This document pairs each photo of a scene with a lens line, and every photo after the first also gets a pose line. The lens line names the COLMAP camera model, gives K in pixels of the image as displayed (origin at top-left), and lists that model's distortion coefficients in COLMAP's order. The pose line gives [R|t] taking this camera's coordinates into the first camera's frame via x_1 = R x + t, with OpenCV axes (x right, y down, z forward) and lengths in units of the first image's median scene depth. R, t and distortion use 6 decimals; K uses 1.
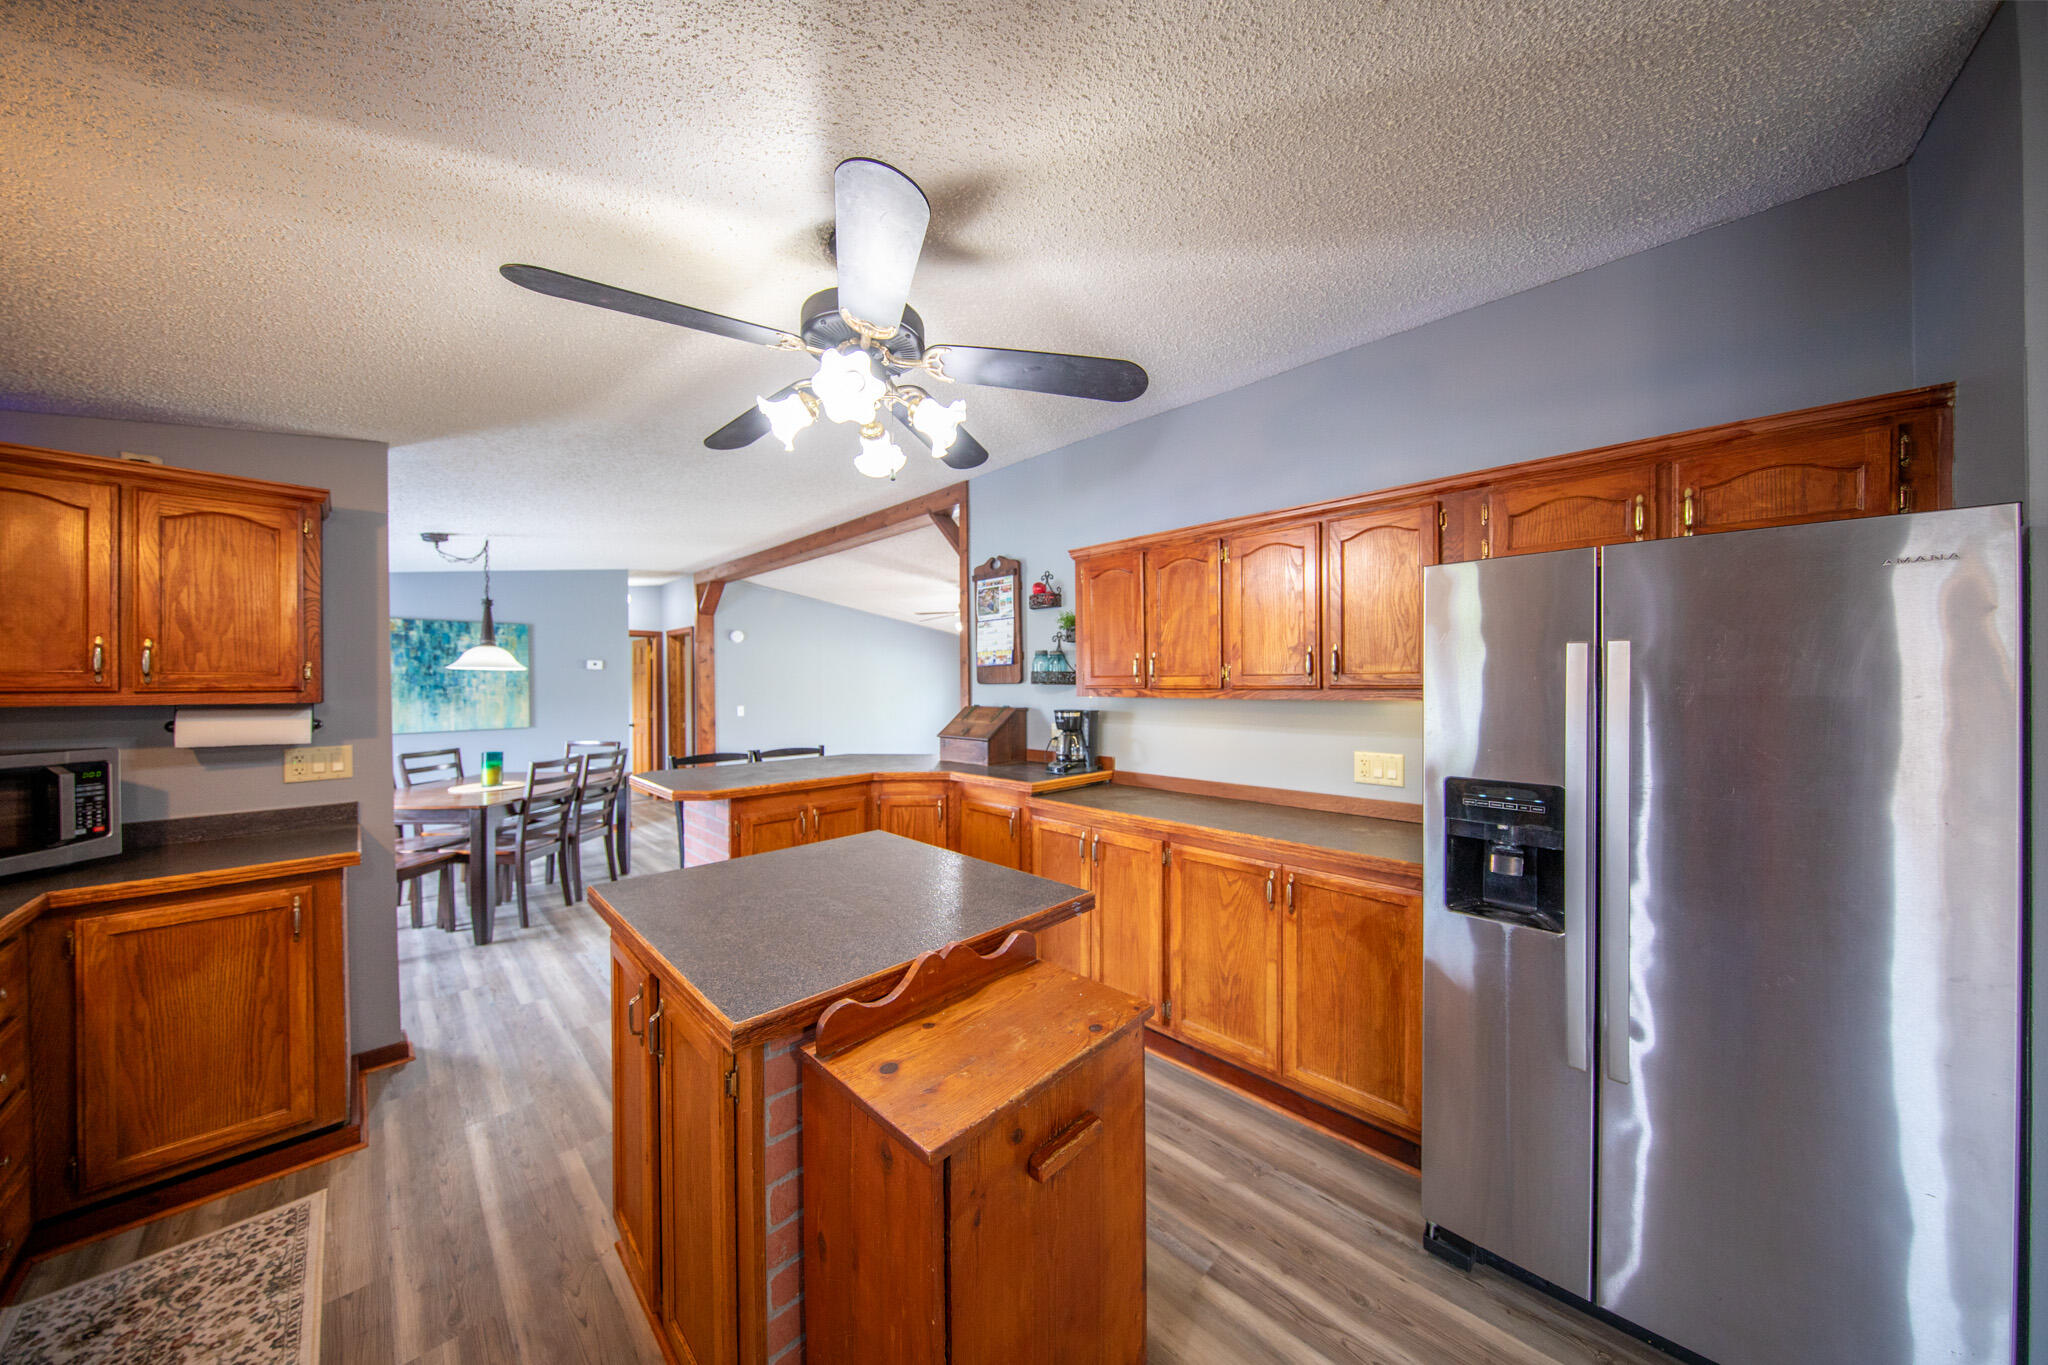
lens RADIAL K [[642.7, 0, 1024.3], [0, 642.7, 685.3], [0, 0, 1]] dist [0.006166, -0.004418]
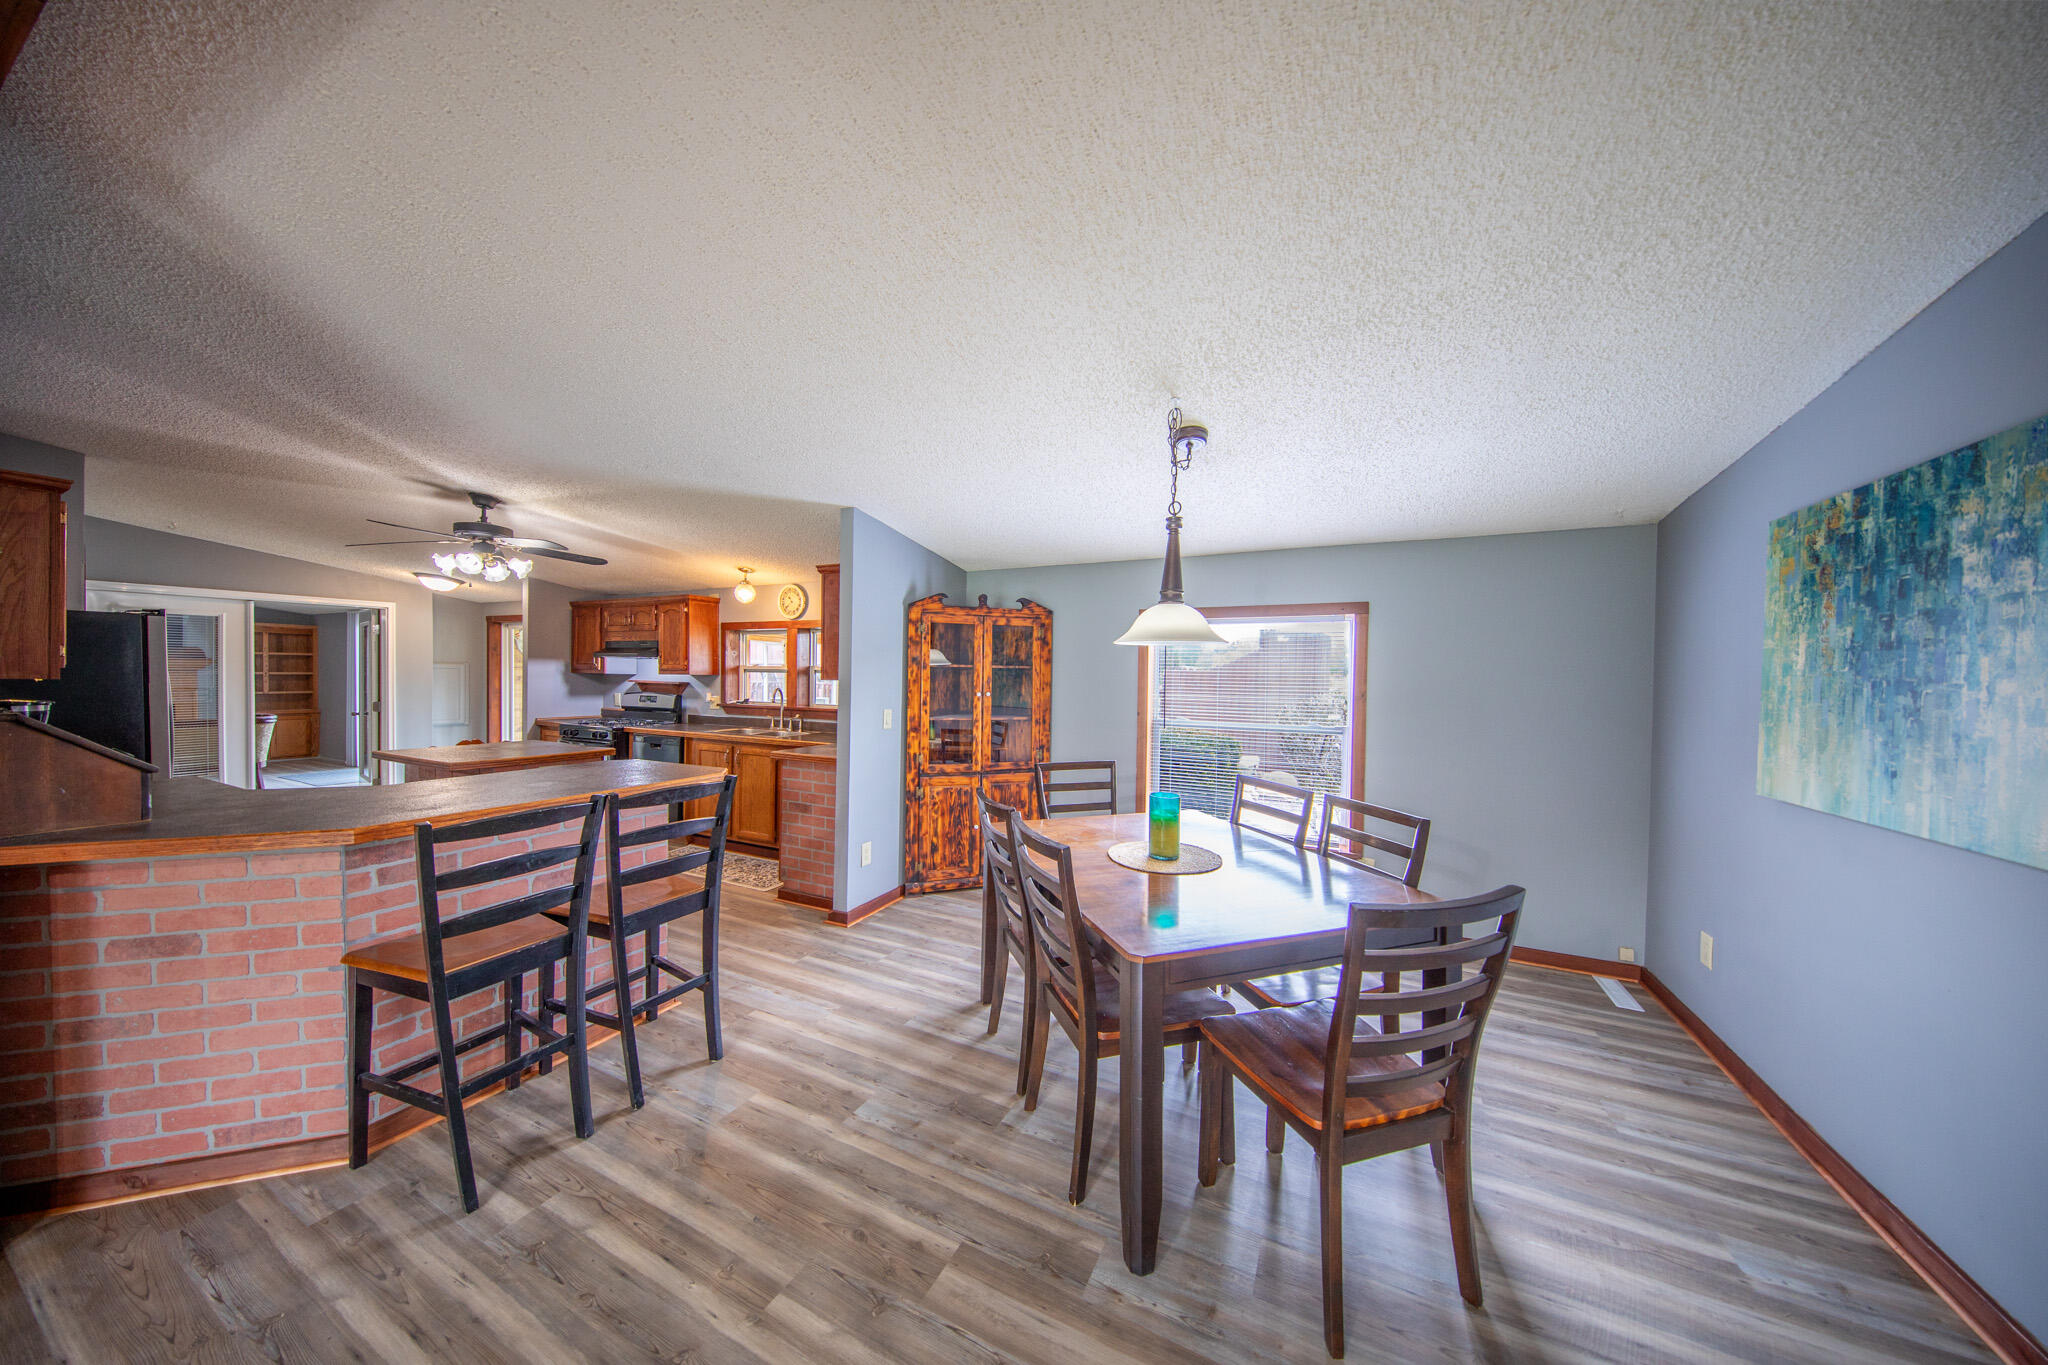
lens RADIAL K [[642.7, 0, 1024.3], [0, 642.7, 685.3], [0, 0, 1]] dist [0.006166, -0.004418]
pose [[-0.950796, -0.001794, -0.309812, -1.110717], [-0.008238, 0.999776, 0.019492, -0.000545], [0.309708, 0.021085, -0.950598, 3.048490]]
